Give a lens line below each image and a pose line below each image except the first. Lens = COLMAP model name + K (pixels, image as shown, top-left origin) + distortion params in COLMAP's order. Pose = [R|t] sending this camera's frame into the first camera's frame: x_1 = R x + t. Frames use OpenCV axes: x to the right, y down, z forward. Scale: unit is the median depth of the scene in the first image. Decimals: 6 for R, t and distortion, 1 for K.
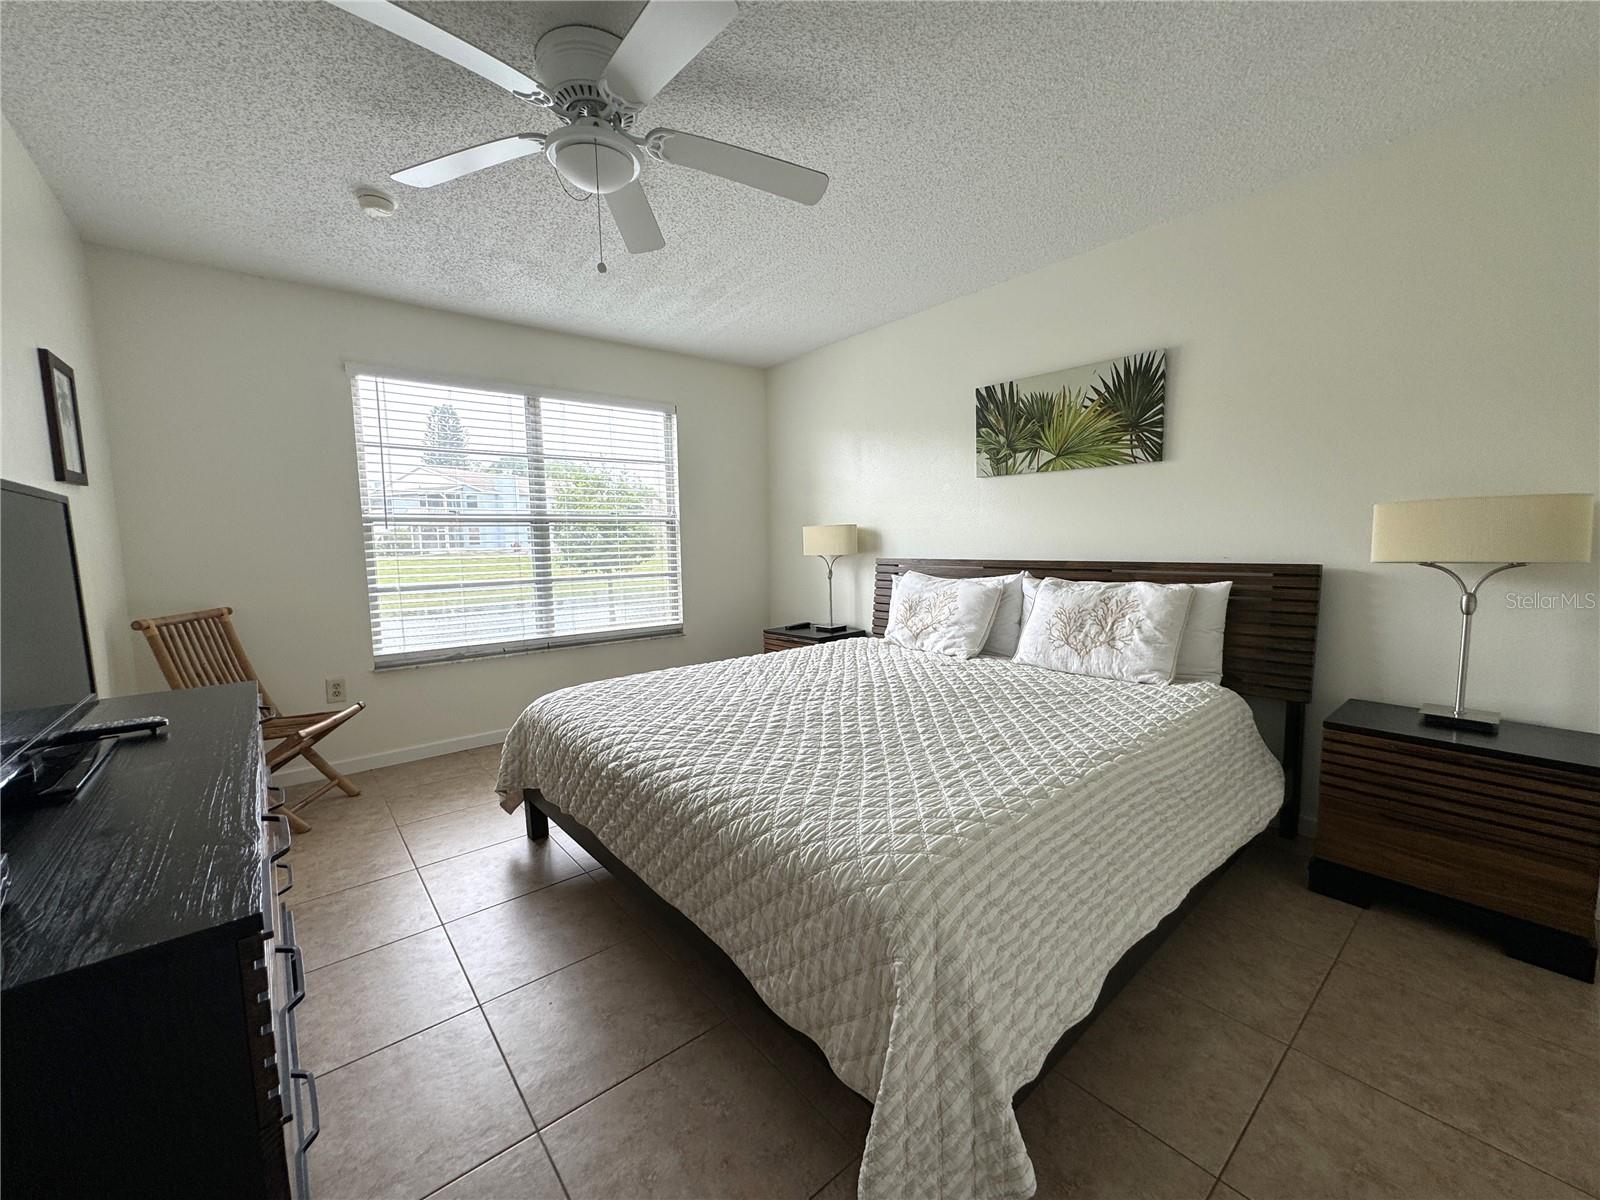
lens RADIAL K [[636.0, 0, 792.0], [0, 636.0, 599.0], [0, 0, 1]] dist [-0.000696, 0.000174]
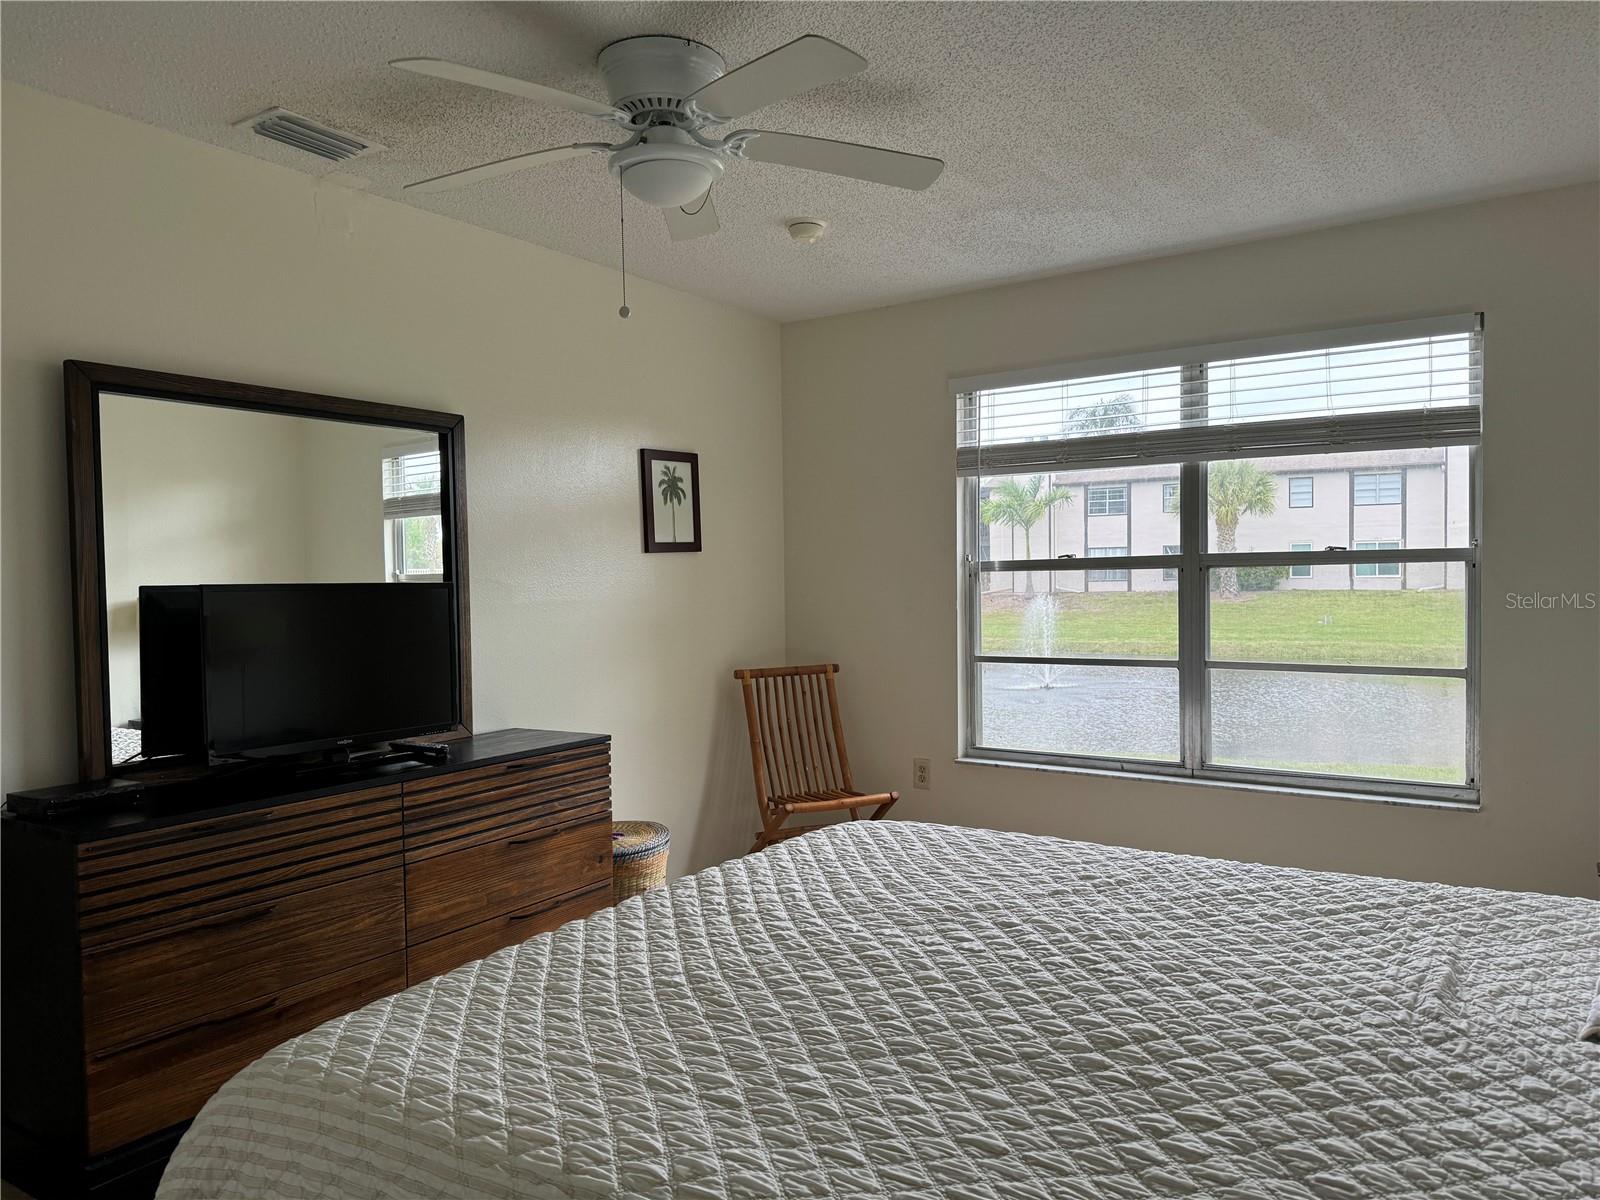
lens RADIAL K [[1099.1, 0, 810.5], [0, 1099.1, 625.0], [0, 0, 1]] dist [-0.003553, -0.009350]
pose [[0.292376, 0.053747, -0.954792, 0.634292], [-0.081437, 0.996192, 0.031140, -0.088193], [0.952830, 0.068651, 0.295640, 0.443286]]
